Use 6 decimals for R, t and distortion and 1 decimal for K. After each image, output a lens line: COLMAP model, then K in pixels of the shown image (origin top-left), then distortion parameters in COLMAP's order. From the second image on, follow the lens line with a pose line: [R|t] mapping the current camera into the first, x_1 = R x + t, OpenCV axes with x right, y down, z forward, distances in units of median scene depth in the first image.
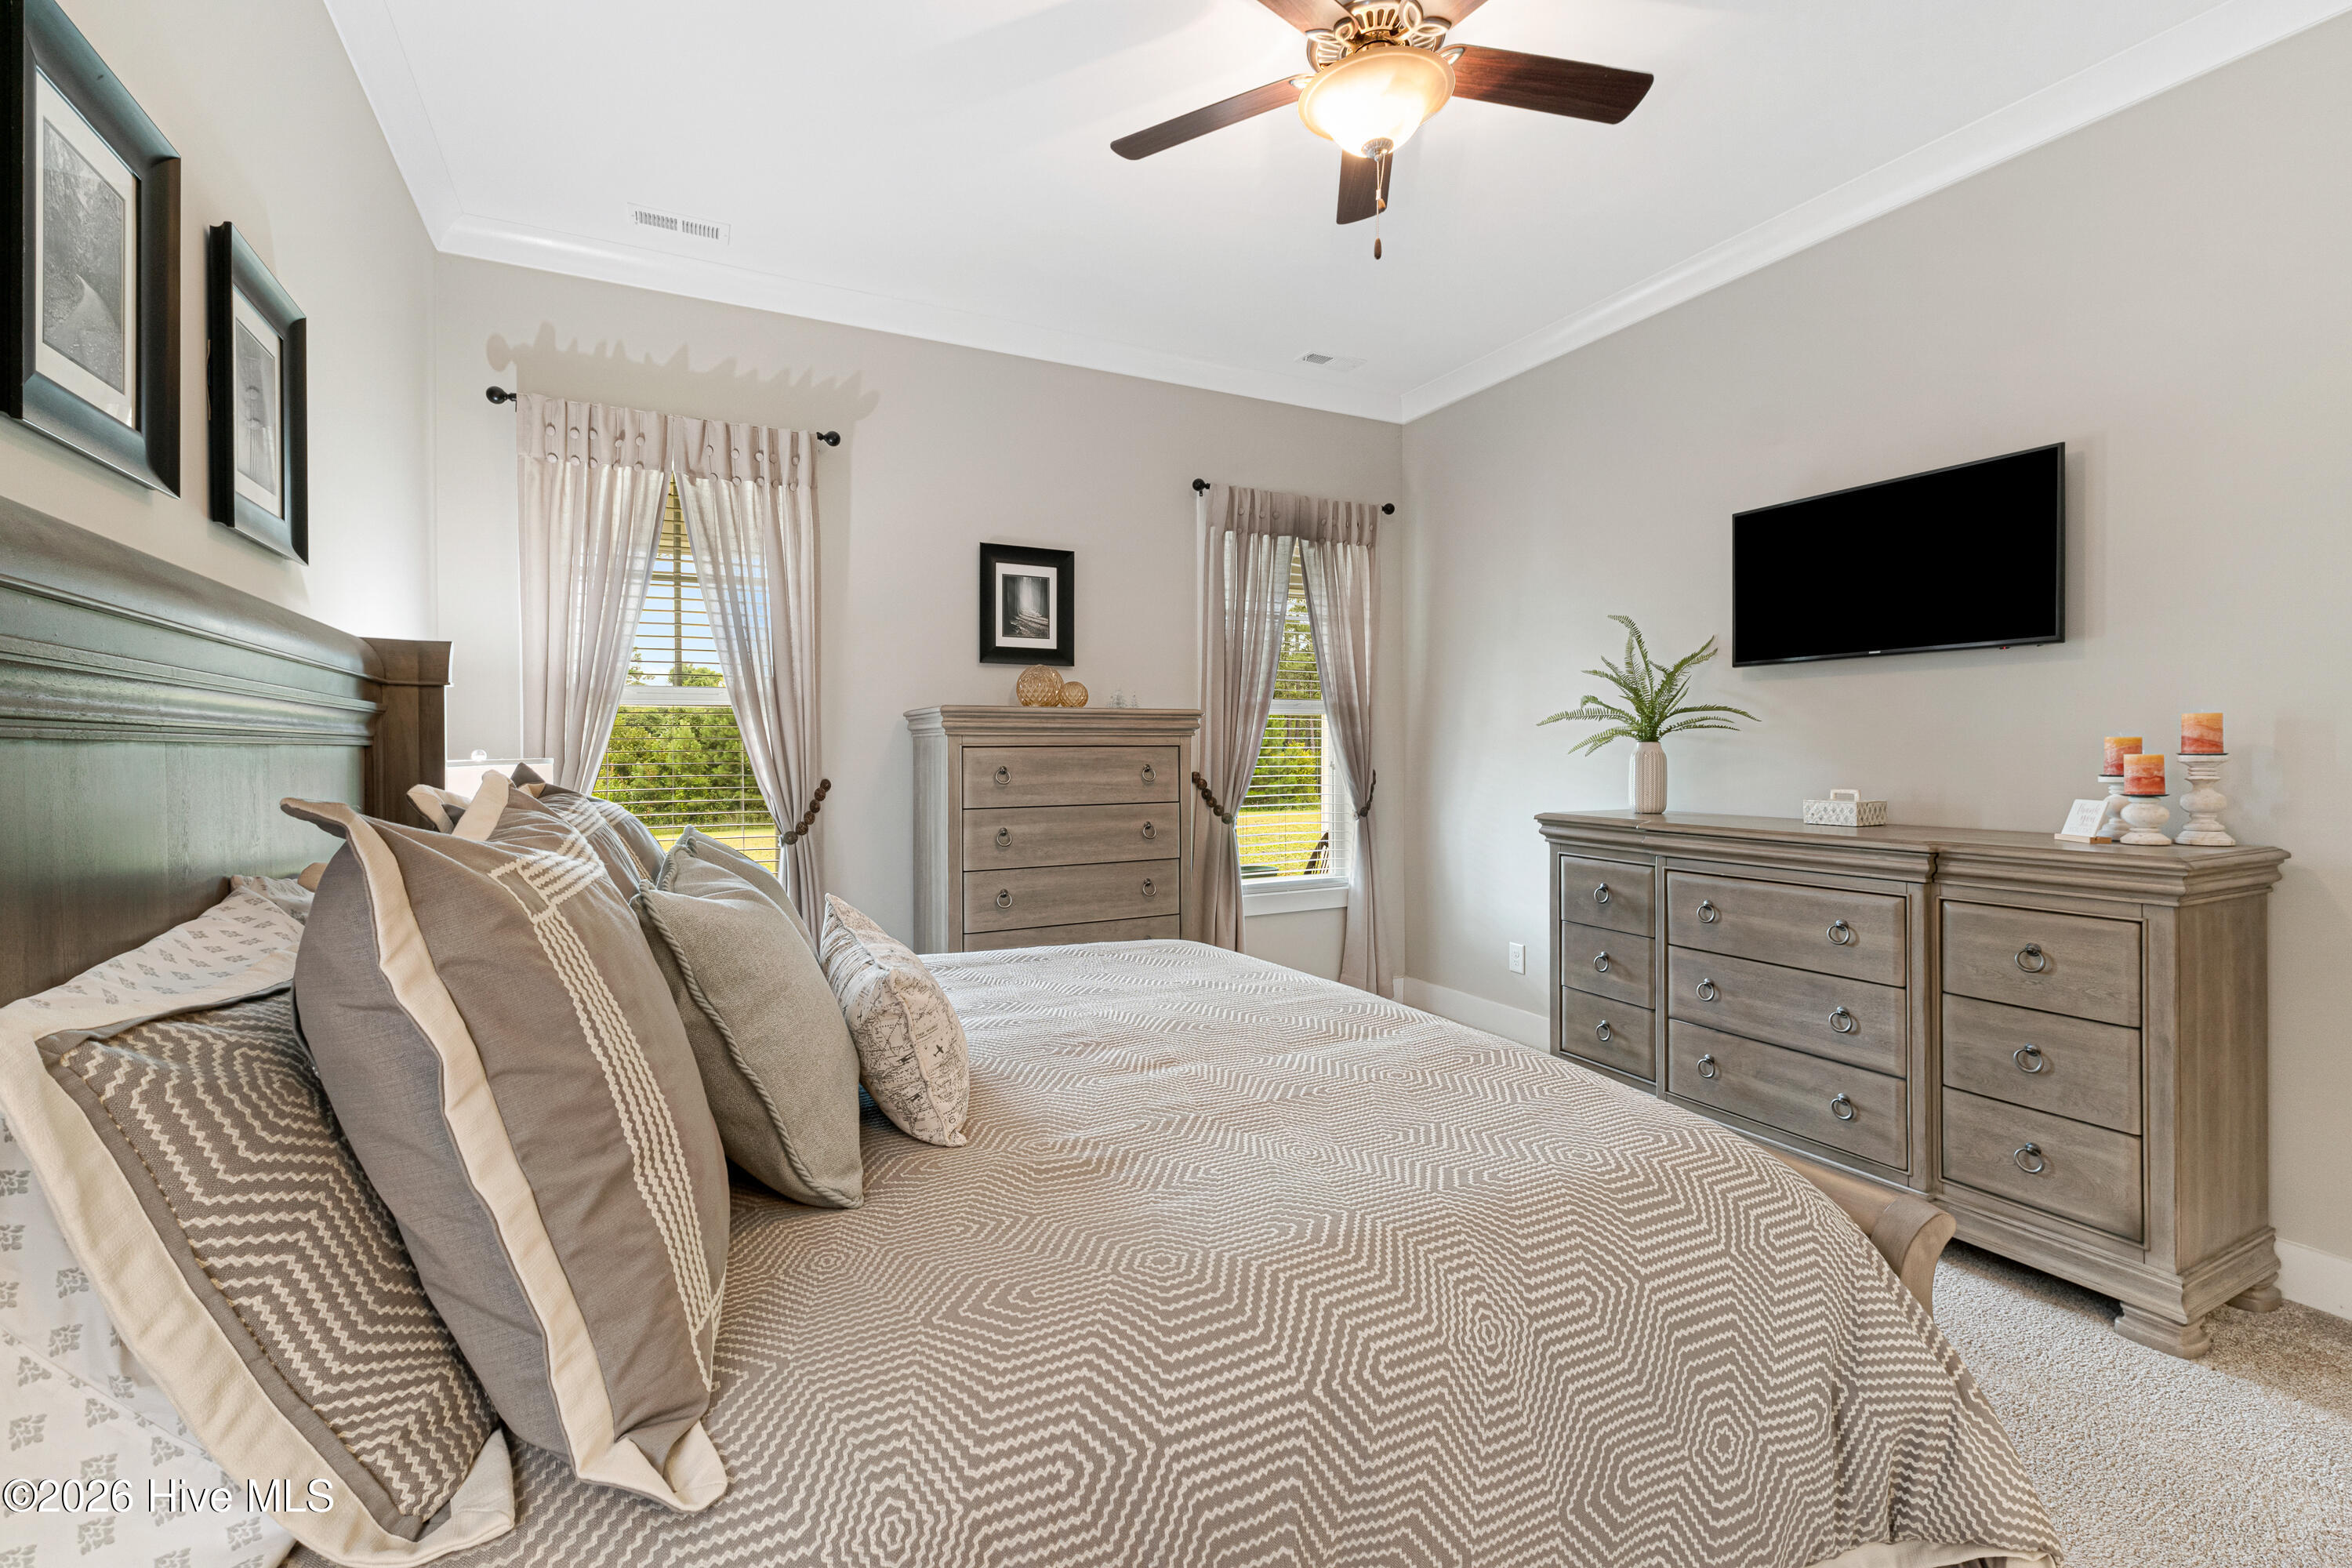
lens RADIAL K [[997.3, 0, 1128.1], [0, 997.3, 738.7], [0, 0, 1]] dist [0.002053, 0.000324]
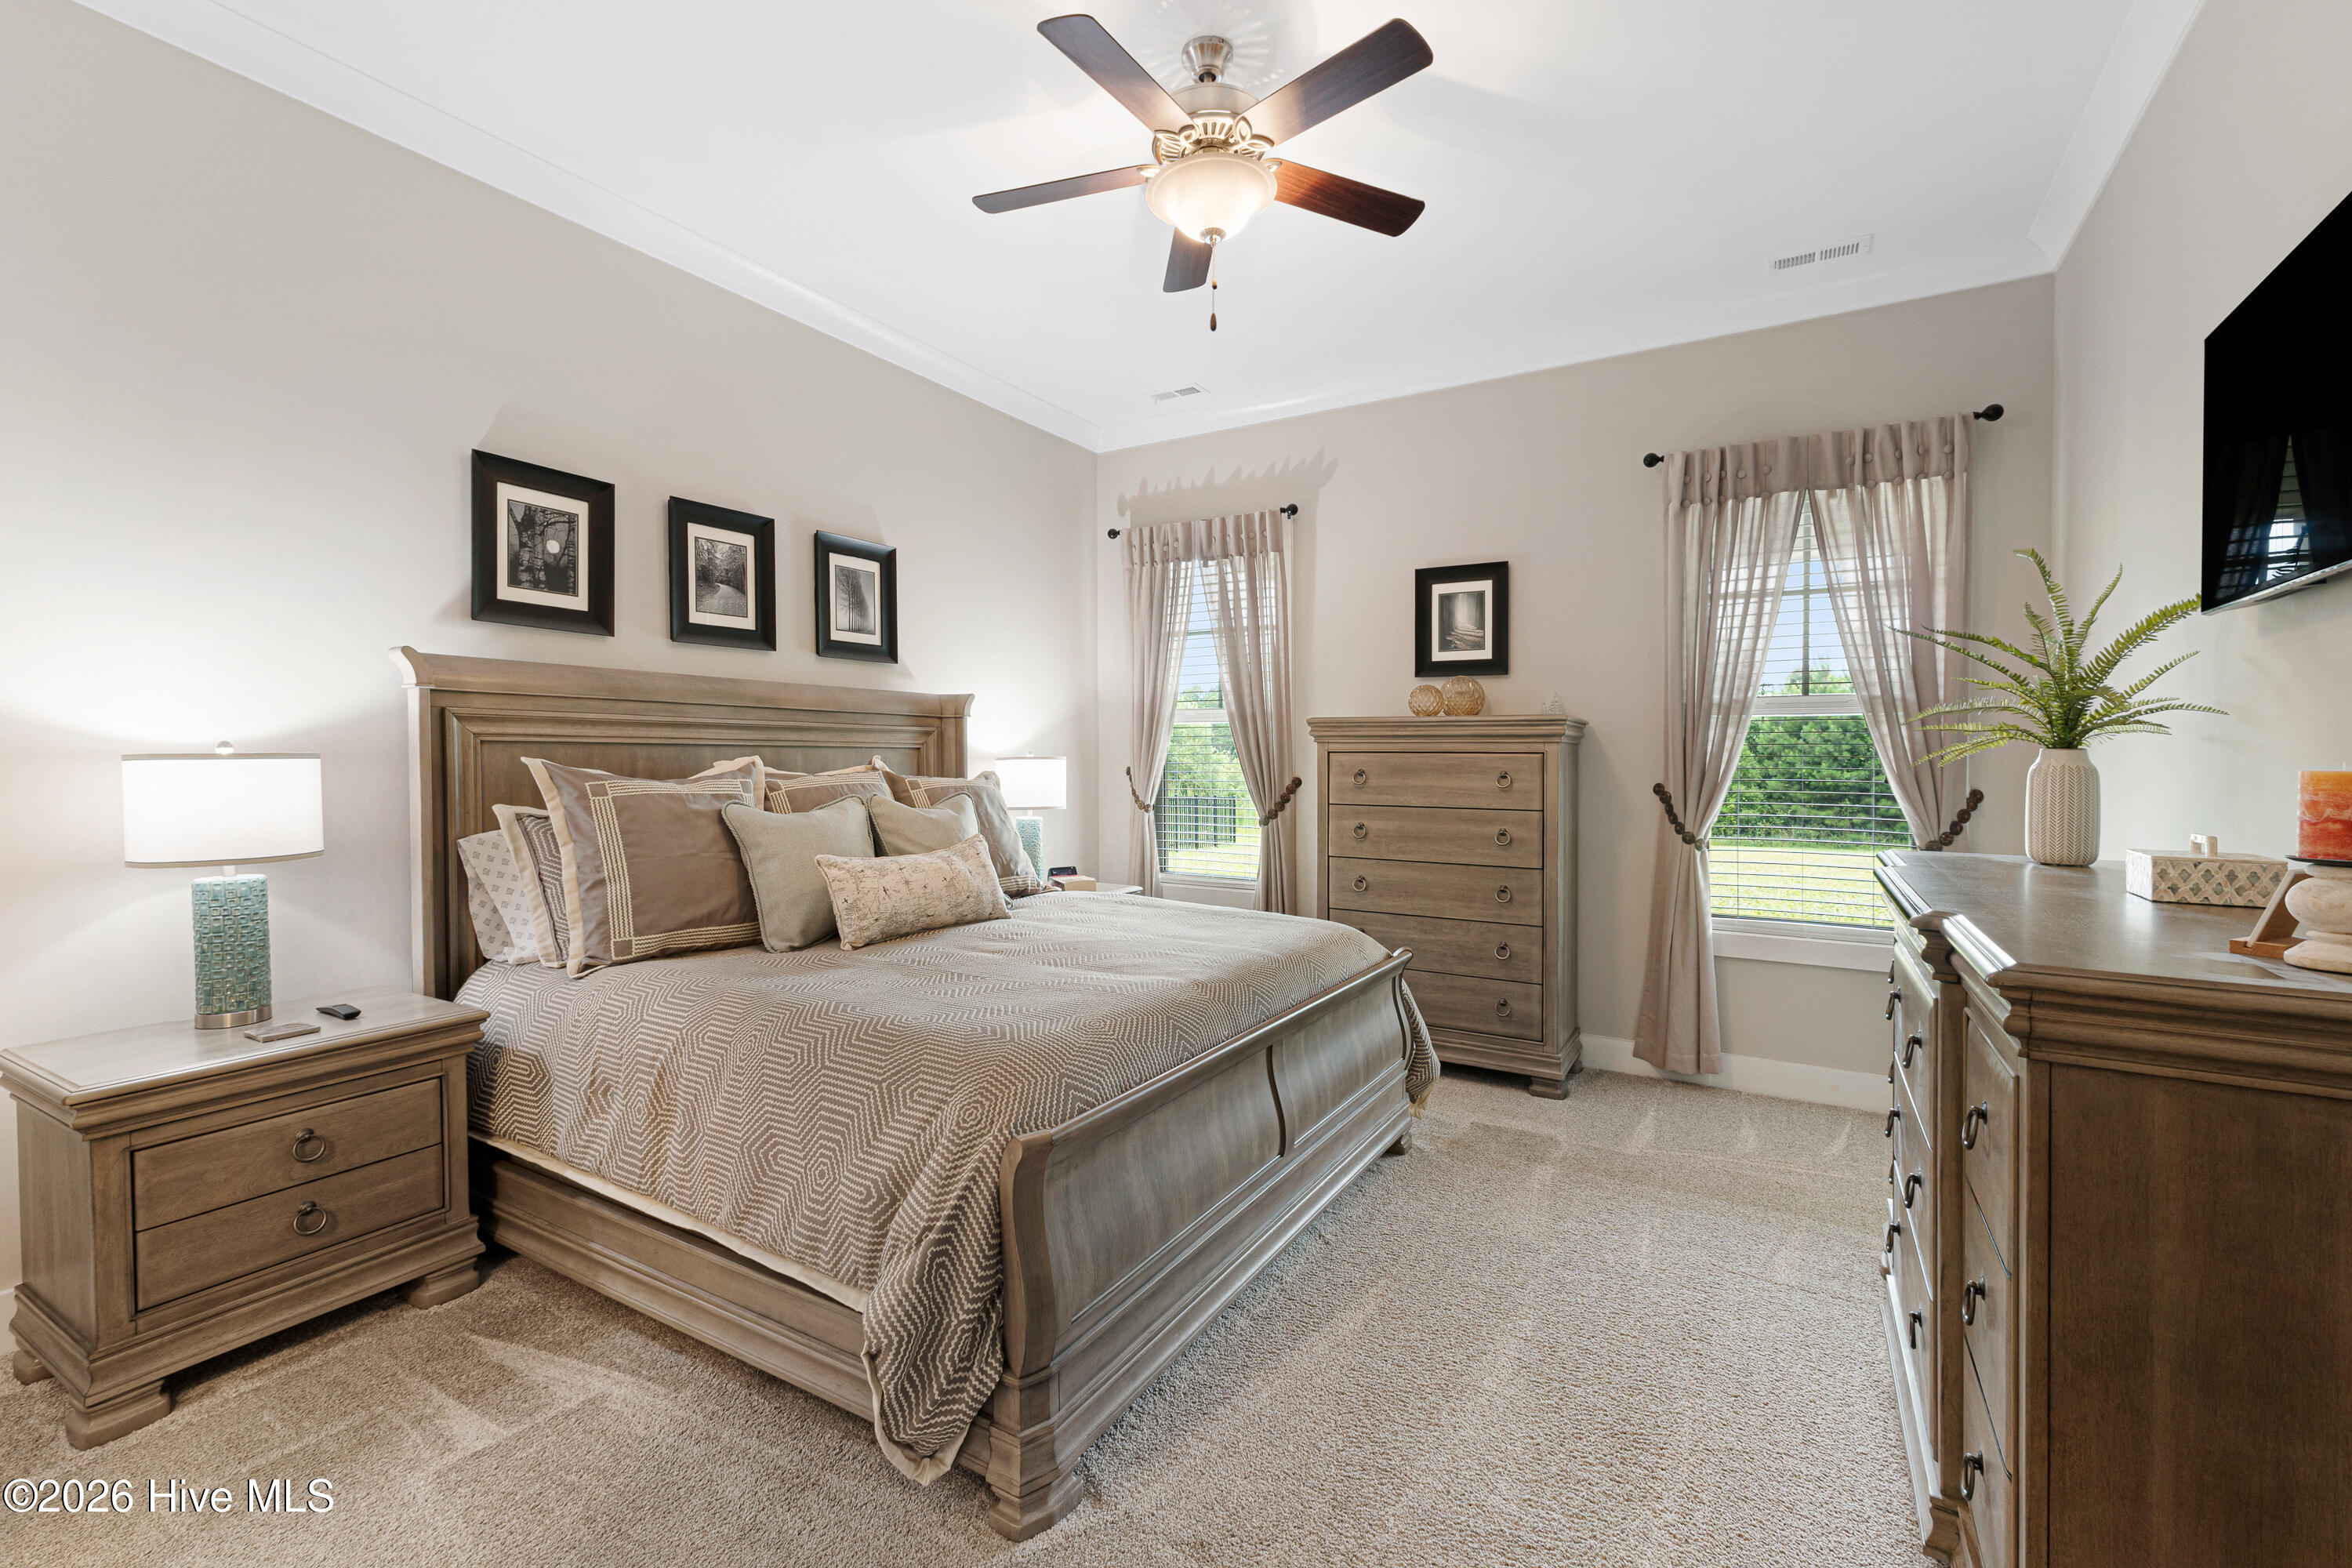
lens RADIAL K [[997.3, 0, 1190.3], [0, 997.3, 770.1], [0, 0, 1]] dist [0.002053, 0.000324]
pose [[0.535446, 0.019878, -0.844336, 0.657606], [-0.002559, 0.999757, 0.021915, 0.003468], [0.844566, -0.009574, 0.535366, 0.189244]]
